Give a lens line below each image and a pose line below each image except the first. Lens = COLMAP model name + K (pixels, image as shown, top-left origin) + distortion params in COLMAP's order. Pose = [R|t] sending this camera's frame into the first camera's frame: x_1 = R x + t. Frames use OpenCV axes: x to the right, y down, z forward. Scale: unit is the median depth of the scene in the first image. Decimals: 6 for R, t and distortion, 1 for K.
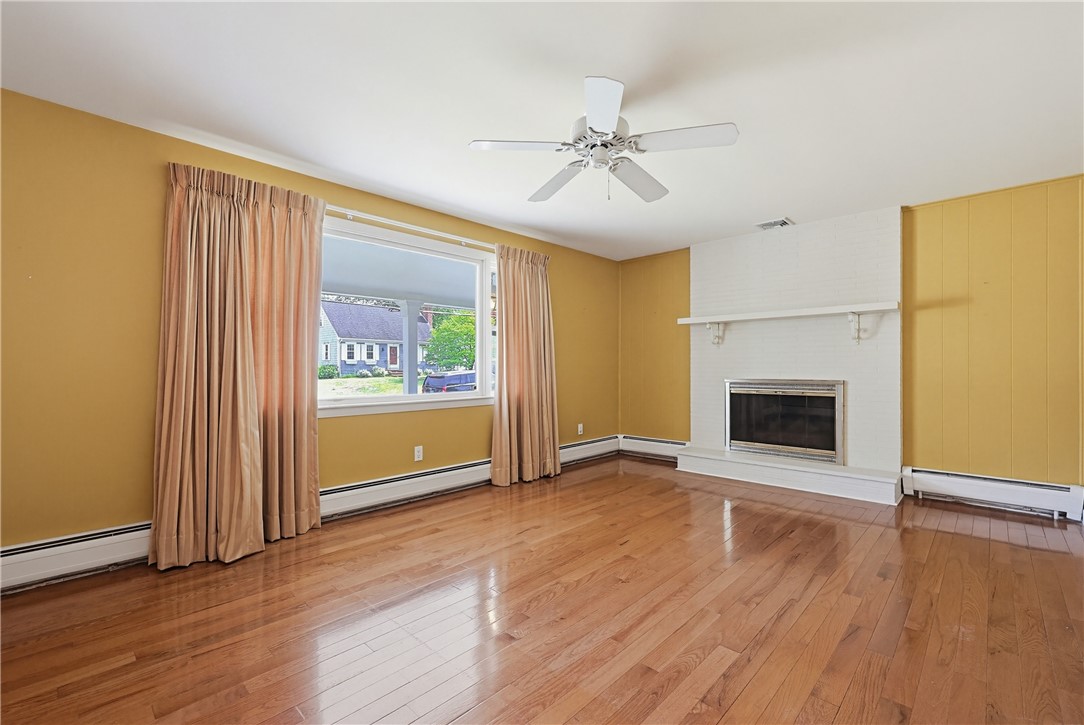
lens RADIAL K [[468.8, 0, 543.2], [0, 468.8, 369.5], [0, 0, 1]] dist [0.001182, 0.000080]
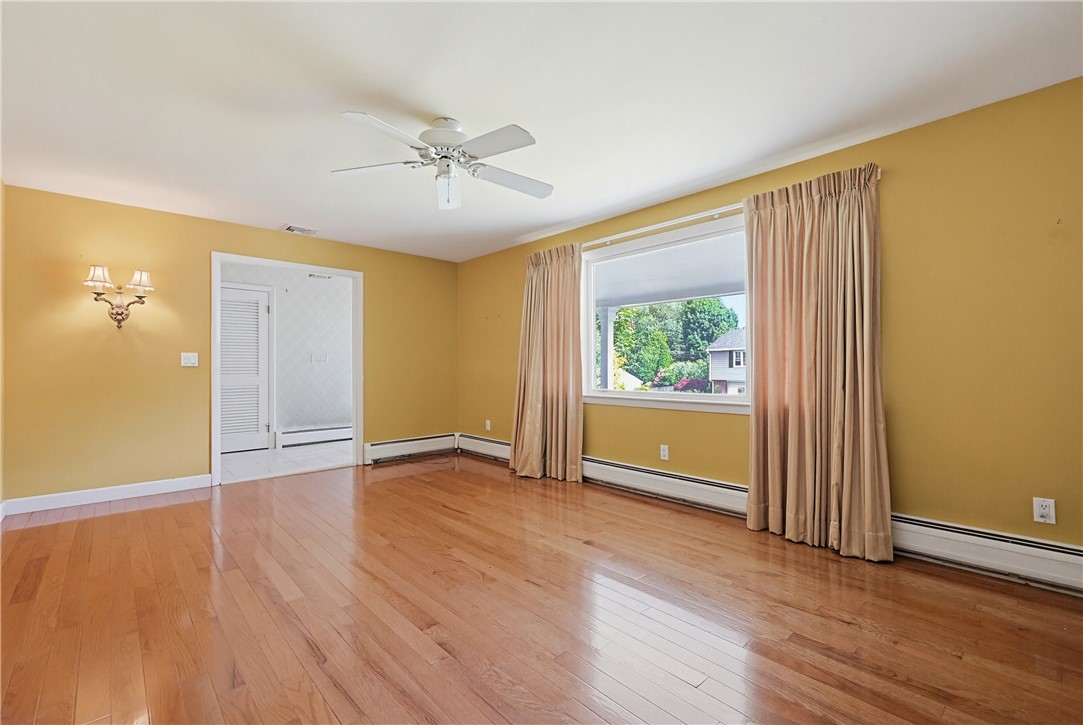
lens RADIAL K [[468.4, 0, 542.7], [0, 468.4, 369.5], [0, 0, 1]] dist [0.001182, 0.000080]
pose [[-0.058477, 0.004318, -0.998279, 0.703593], [-0.004247, 0.999981, 0.004574, 0.001118], [0.998280, 0.004507, -0.058458, 0.769121]]
